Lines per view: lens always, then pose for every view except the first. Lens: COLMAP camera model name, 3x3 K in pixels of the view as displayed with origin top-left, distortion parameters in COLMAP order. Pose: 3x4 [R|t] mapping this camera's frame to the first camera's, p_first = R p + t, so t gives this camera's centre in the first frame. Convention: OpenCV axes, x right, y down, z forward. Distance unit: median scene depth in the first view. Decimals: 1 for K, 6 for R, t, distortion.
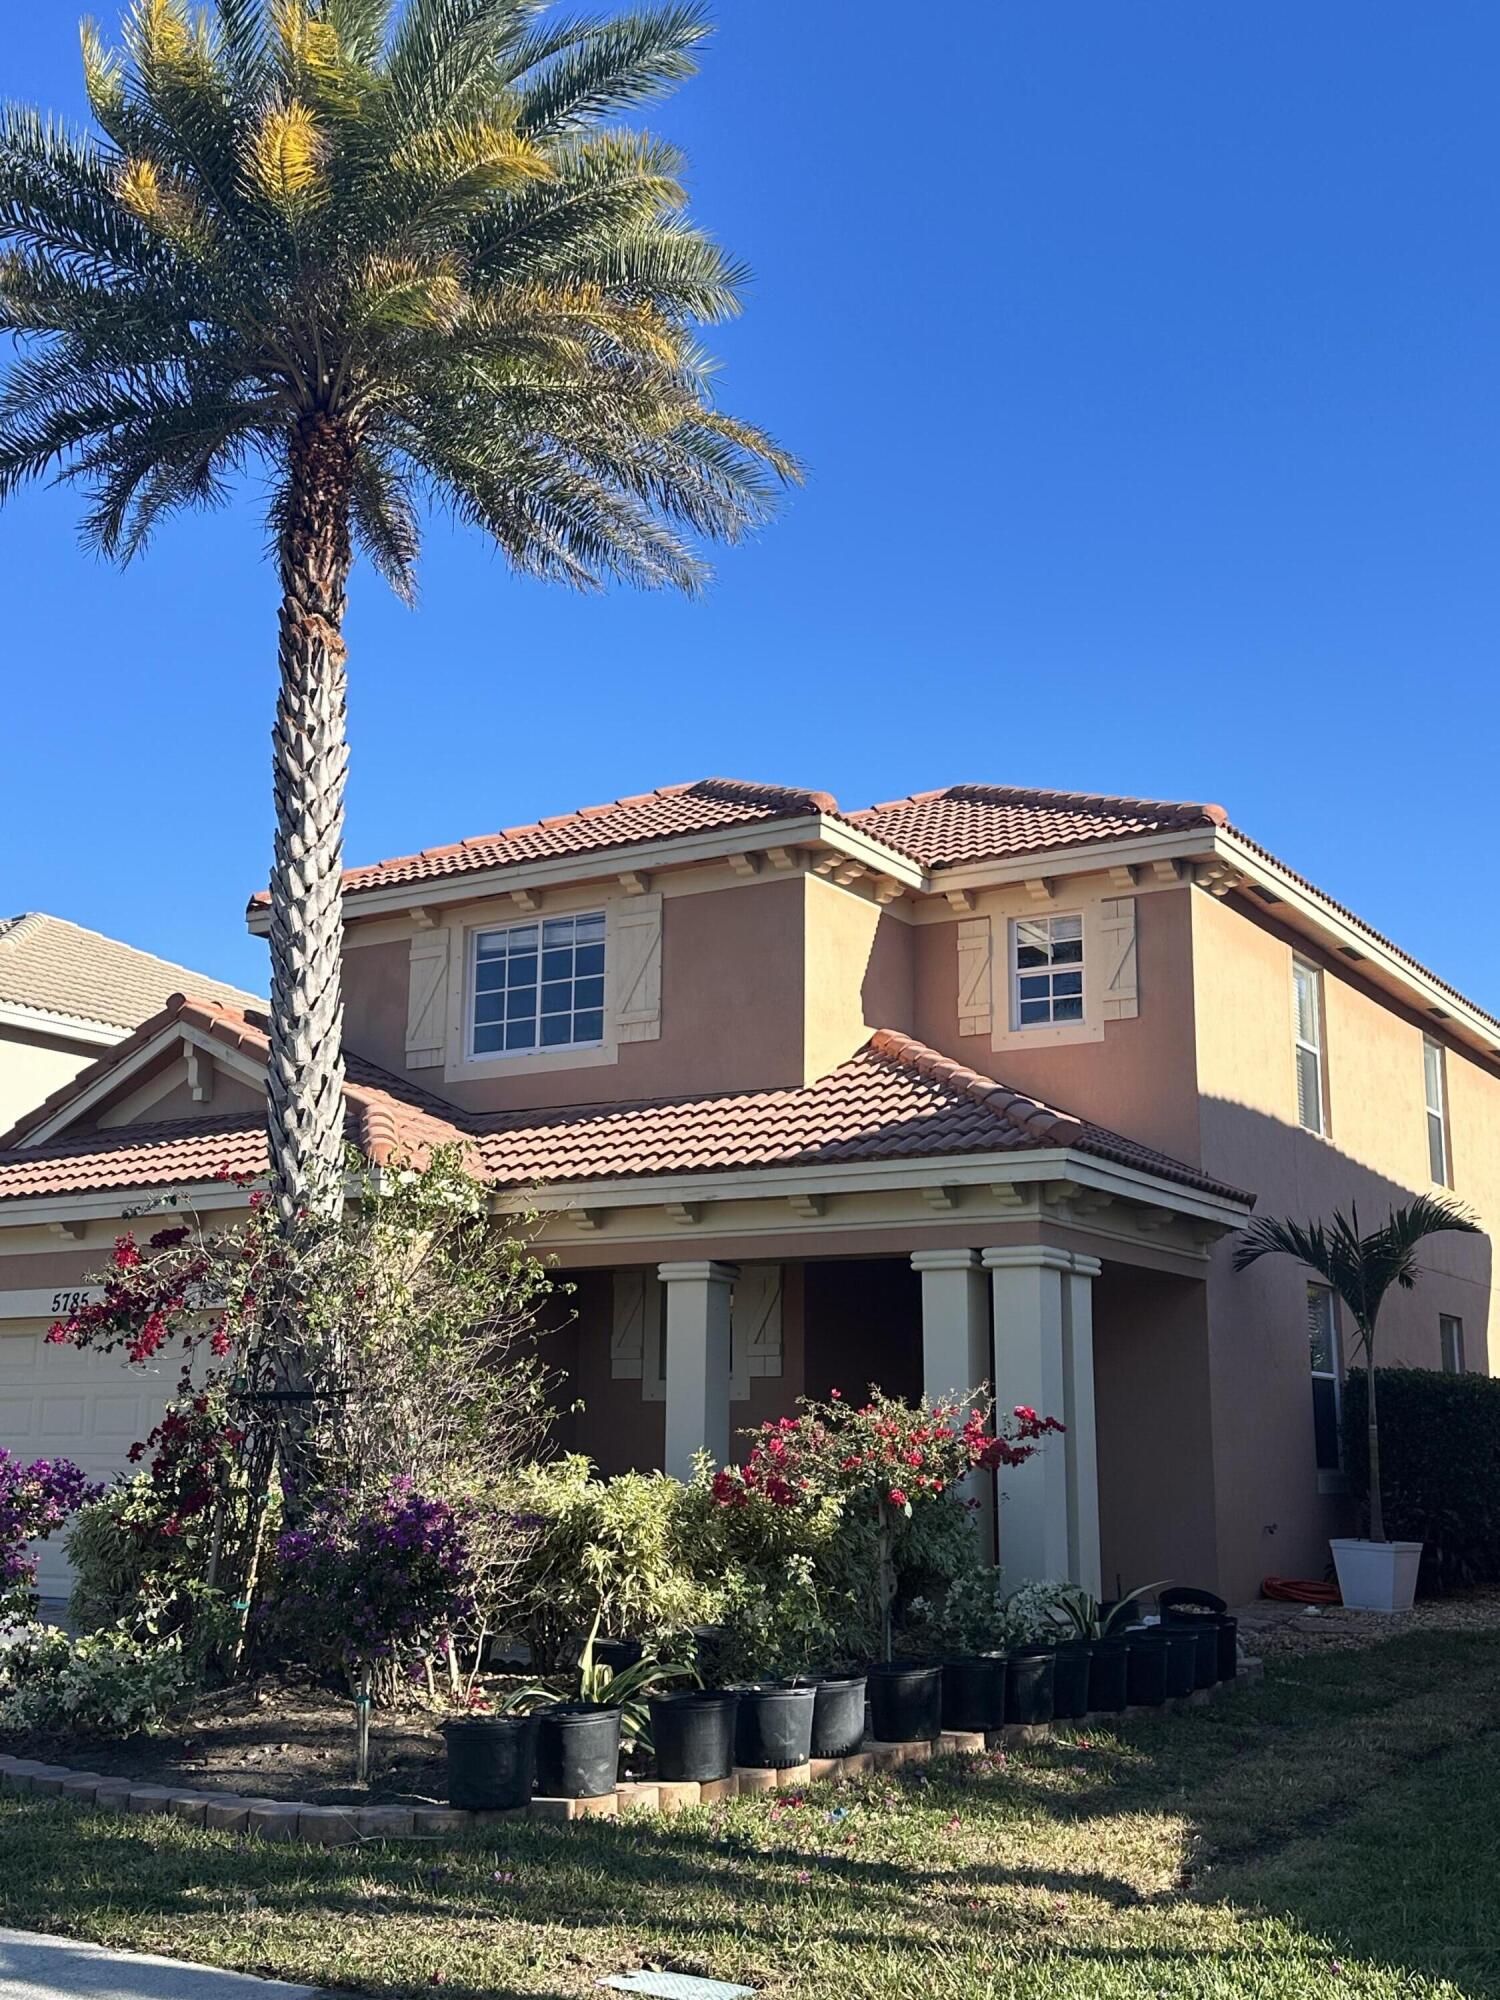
lens RADIAL K [[2085.8, 0, 750.0], [0, 2085.8, 1000.0], [0, 0, 1]] dist [0.133497, 0.000589]
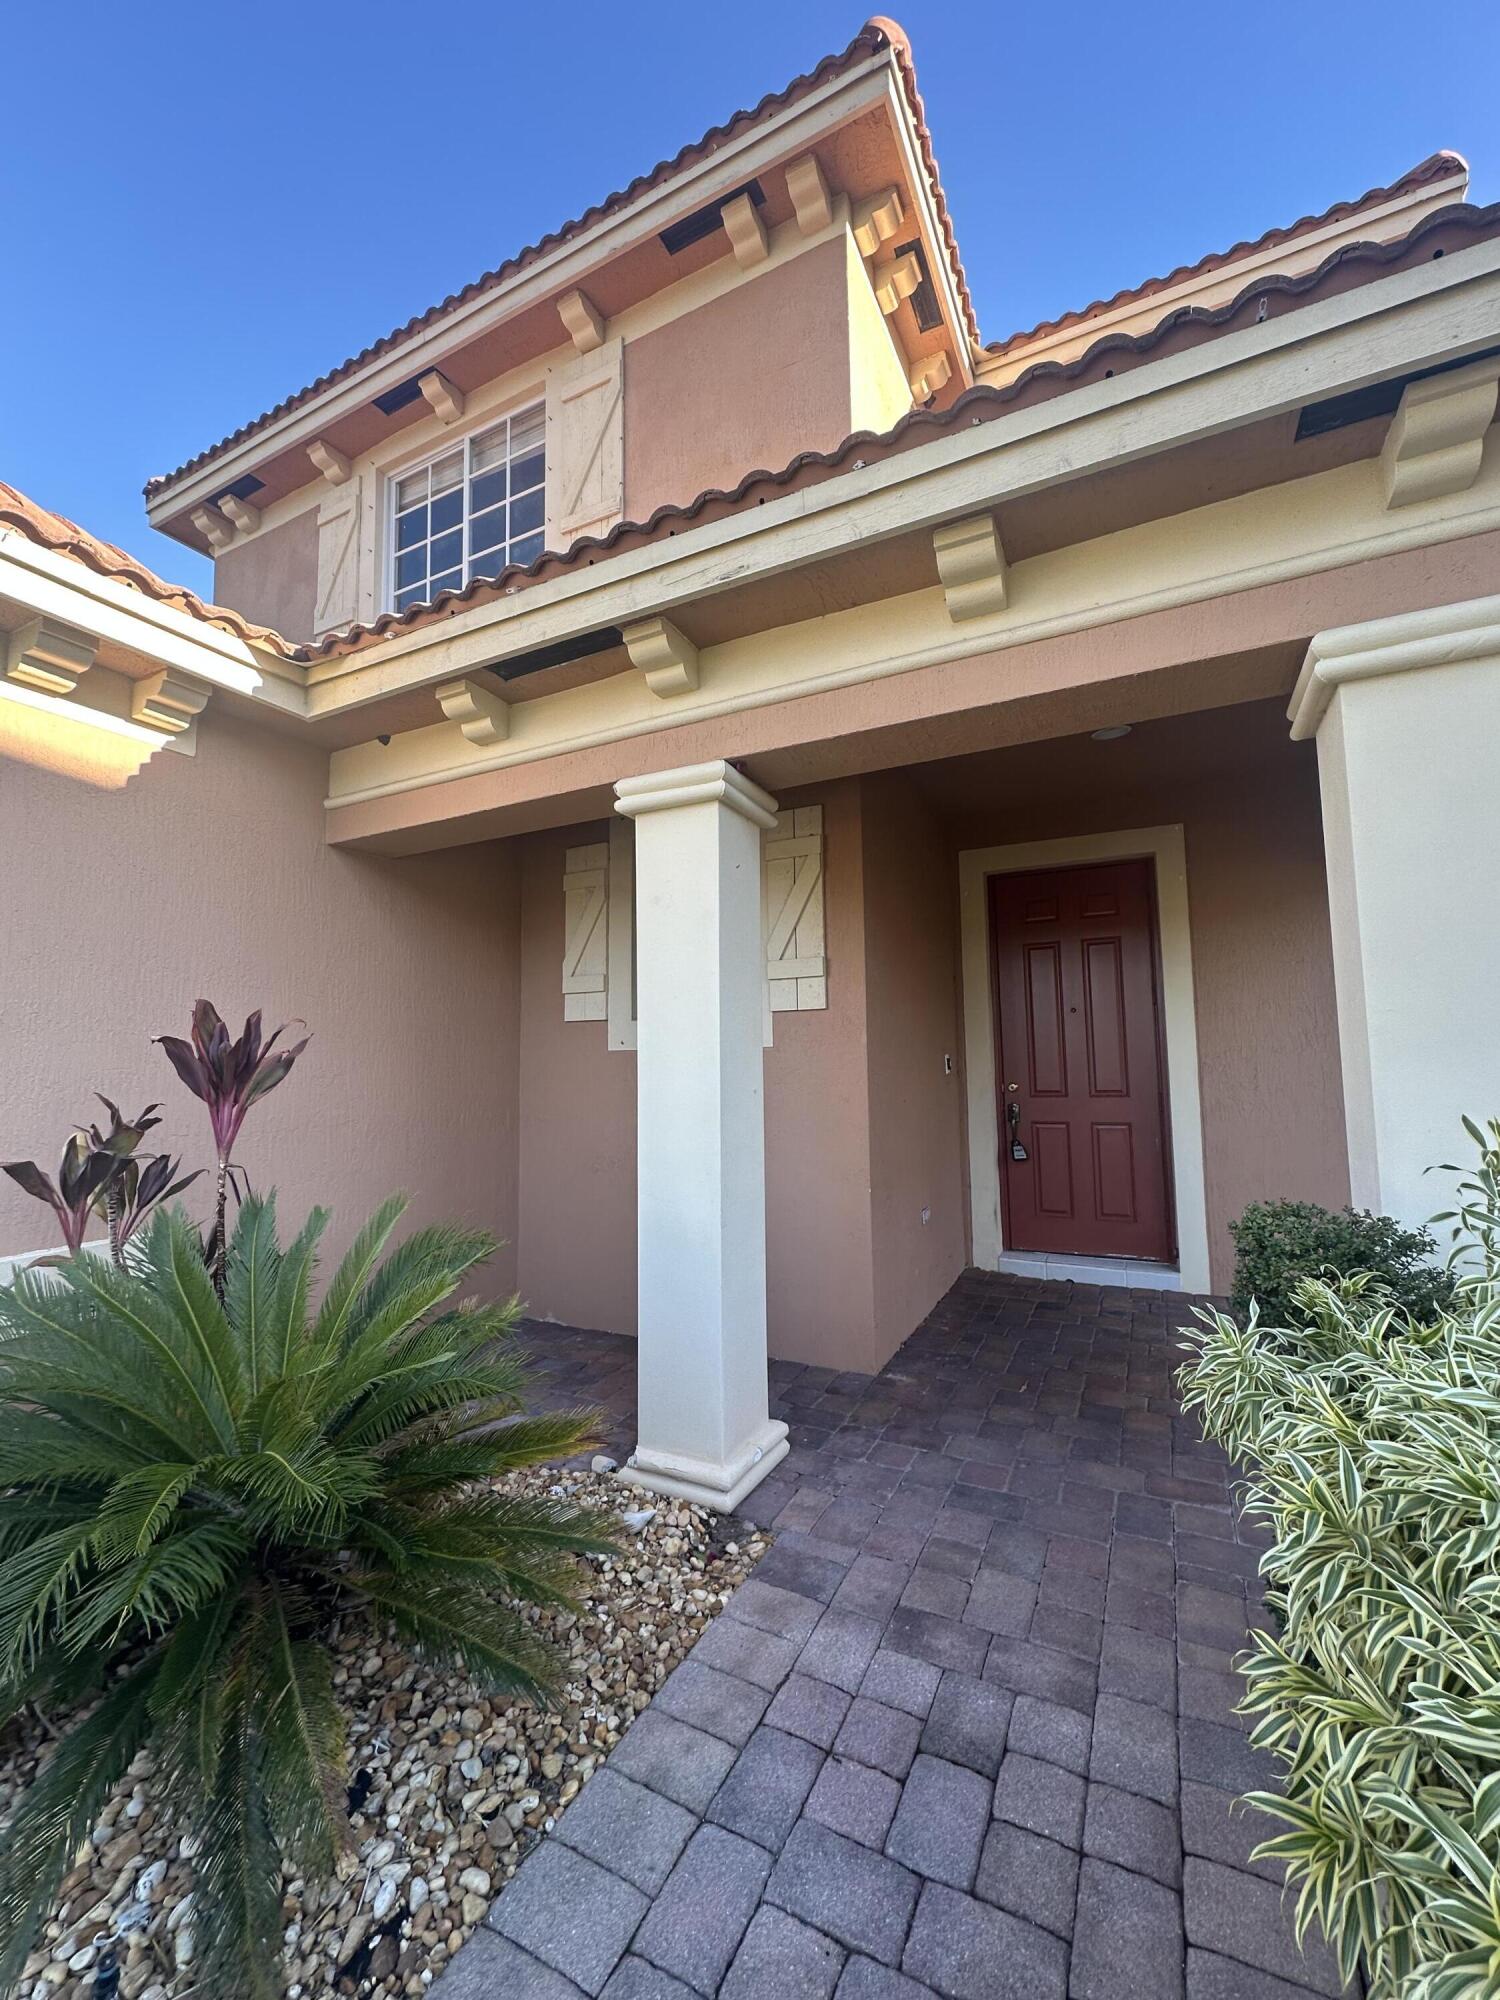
lens RADIAL K [[794.3, 0, 750.0], [0, 794.3, 1000.0], [0, 0, 1]] dist [-0.000212, -0.000031]
pose [[0.995852, -0.008906, 0.090548, -0.026138], [-0.003040, 0.991386, 0.130936, 0.134487], [-0.090934, -0.130668, 0.987247, 0.708185]]
